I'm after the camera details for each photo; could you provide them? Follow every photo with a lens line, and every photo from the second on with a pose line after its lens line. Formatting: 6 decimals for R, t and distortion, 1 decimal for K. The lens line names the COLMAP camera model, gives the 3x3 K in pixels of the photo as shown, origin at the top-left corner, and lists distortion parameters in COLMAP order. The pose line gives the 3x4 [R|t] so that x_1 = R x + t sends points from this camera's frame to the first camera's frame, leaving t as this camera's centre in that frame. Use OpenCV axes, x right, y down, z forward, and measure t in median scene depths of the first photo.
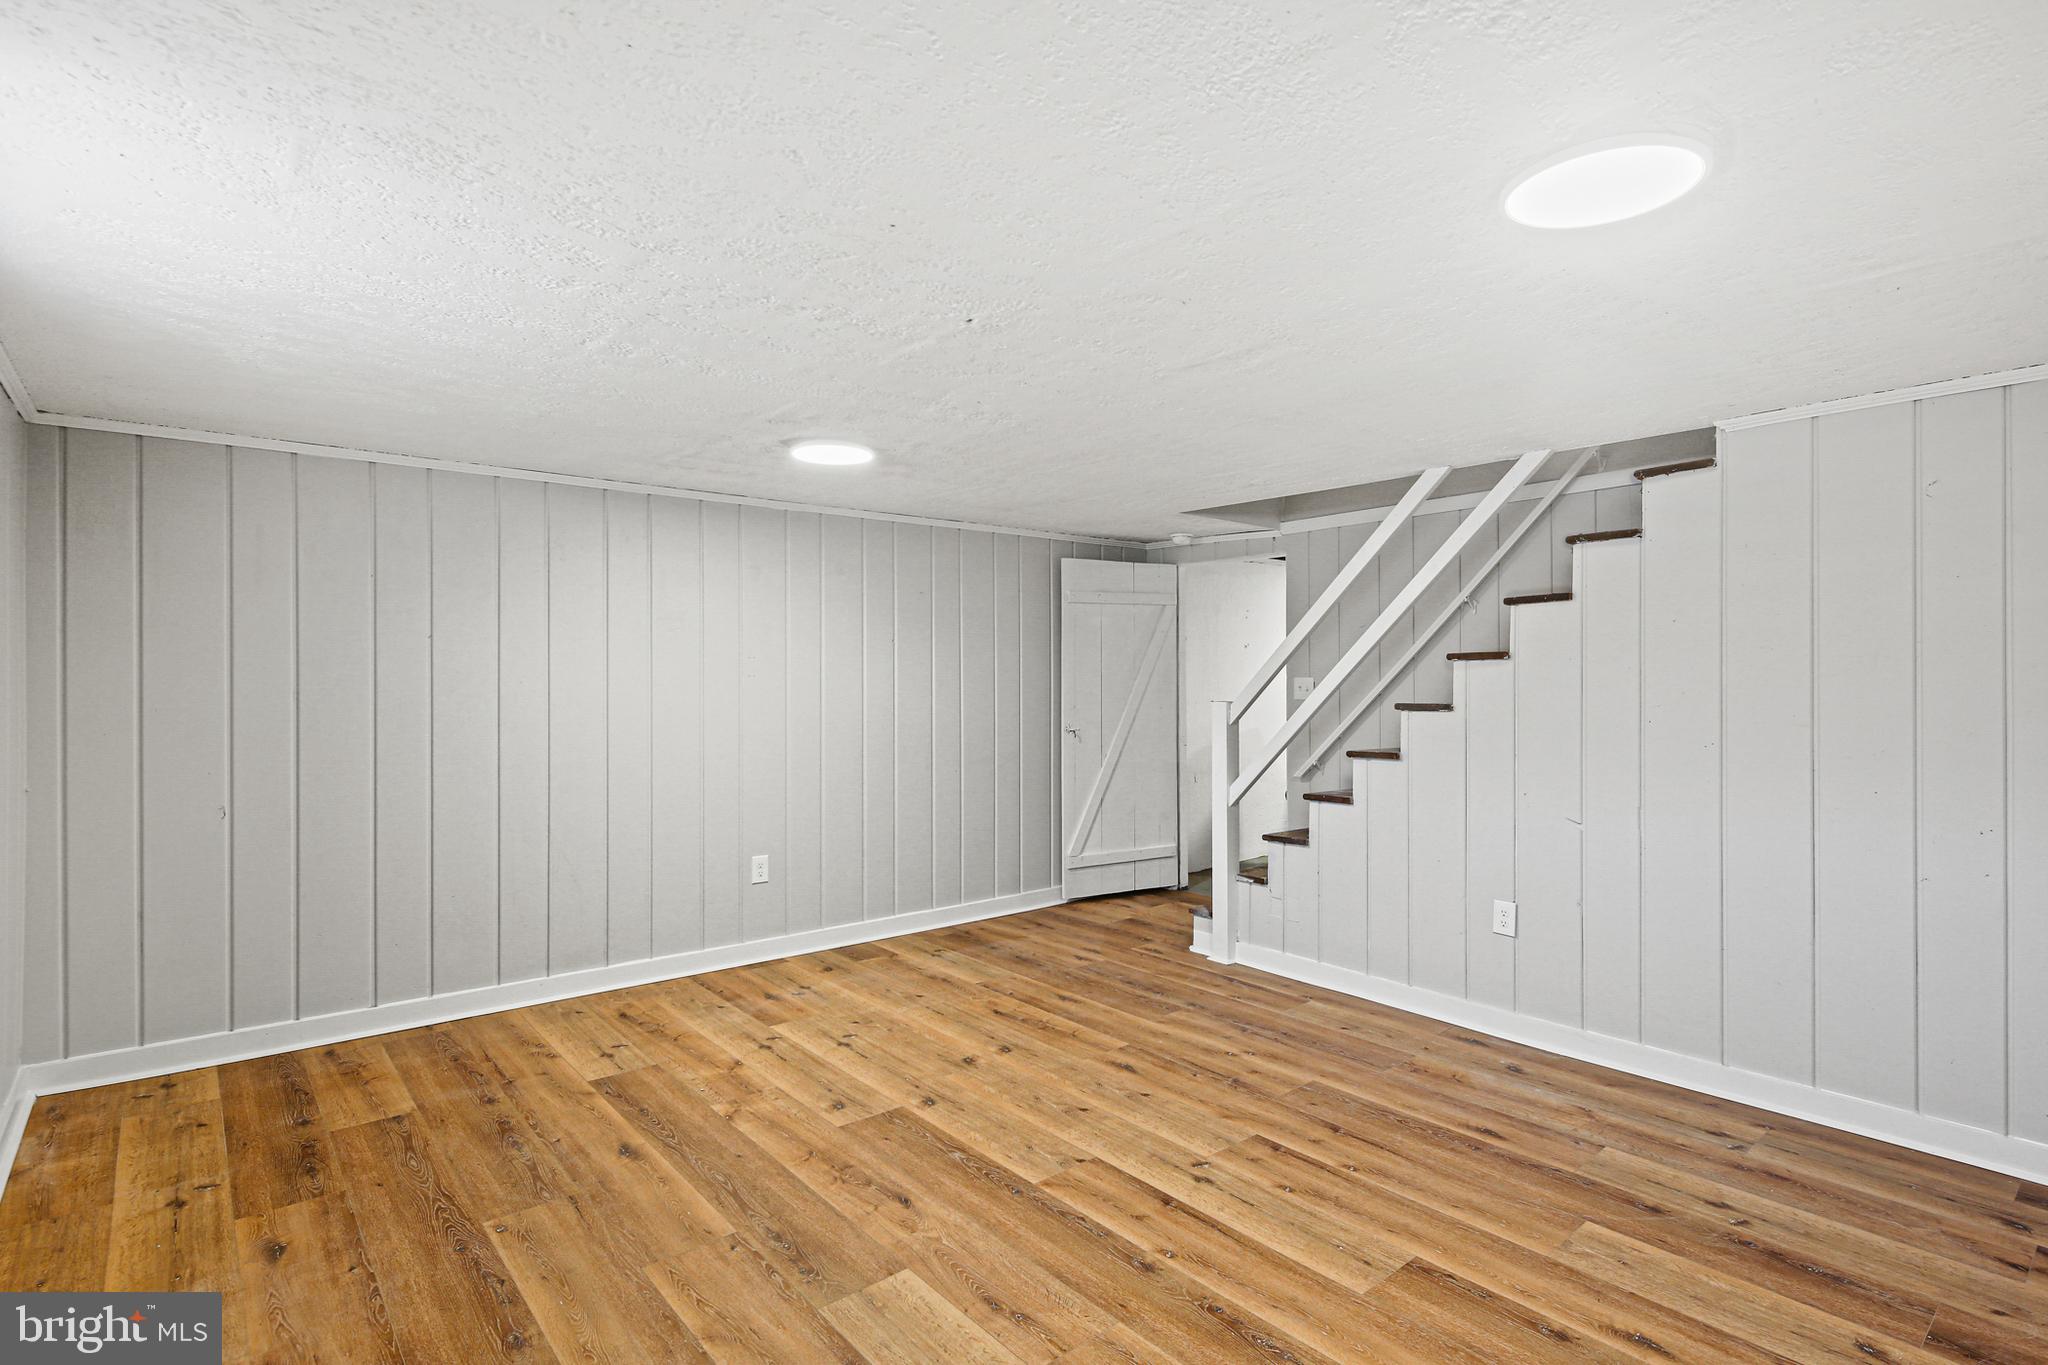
lens RADIAL K [[995.0, 0, 1022.3], [0, 995.0, 679.7], [0, 0, 1]] dist [0.004700, -0.004888]
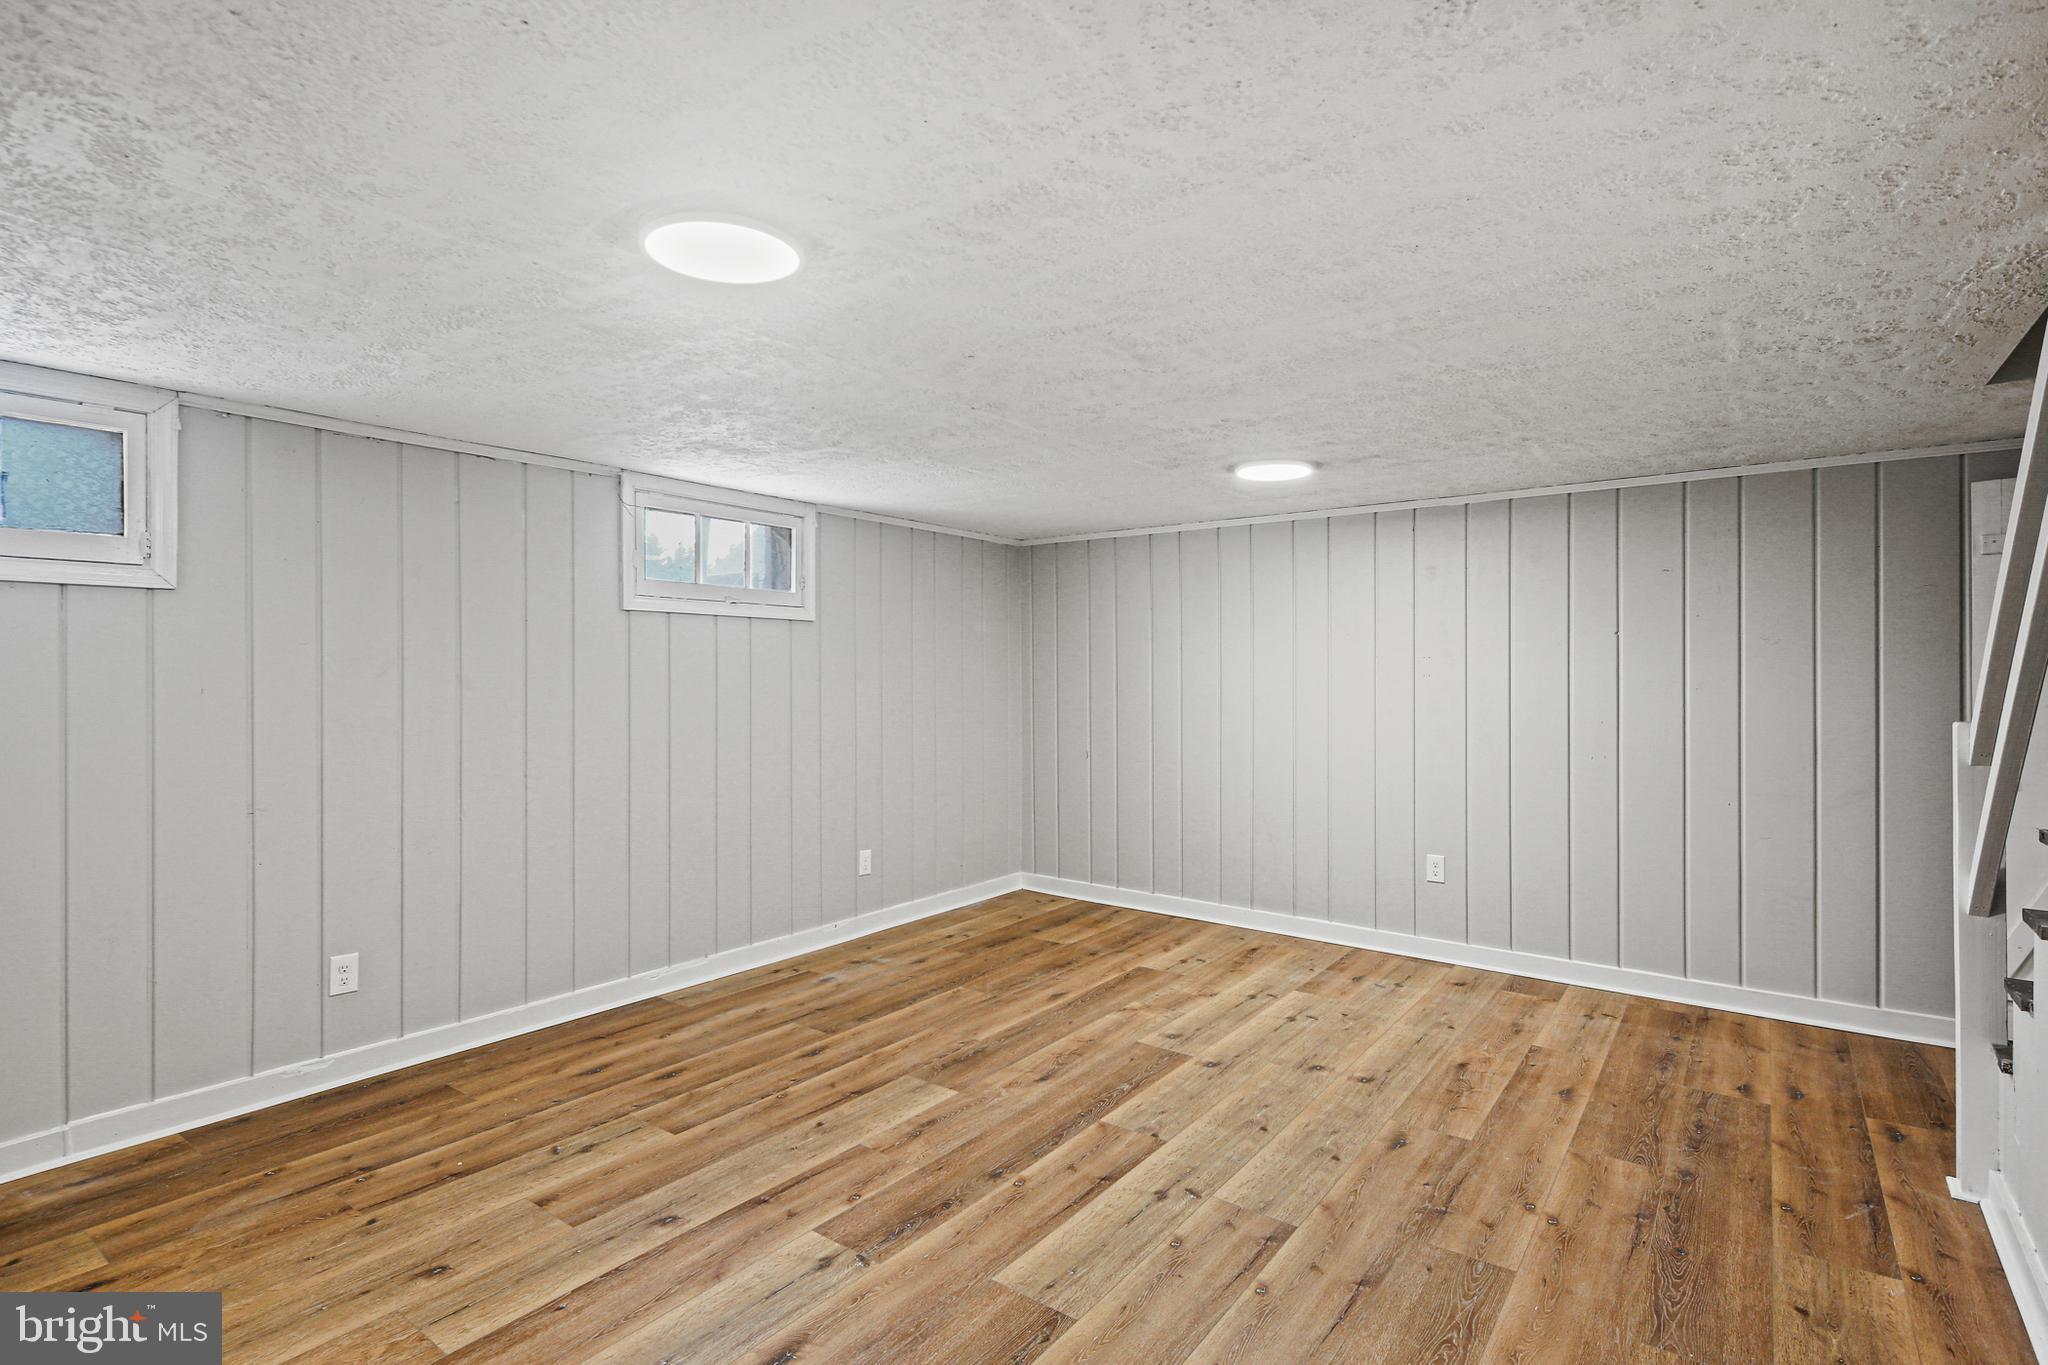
lens RADIAL K [[995.0, 0, 1026.9], [0, 995.0, 675.3], [0, 0, 1]] dist [0.004700, -0.004888]
pose [[0.238161, 0.001256, -0.971225, 0.832535], [-0.007558, 0.999971, -0.000560, -0.000549], [0.971196, 0.007474, 0.238164, 0.489579]]
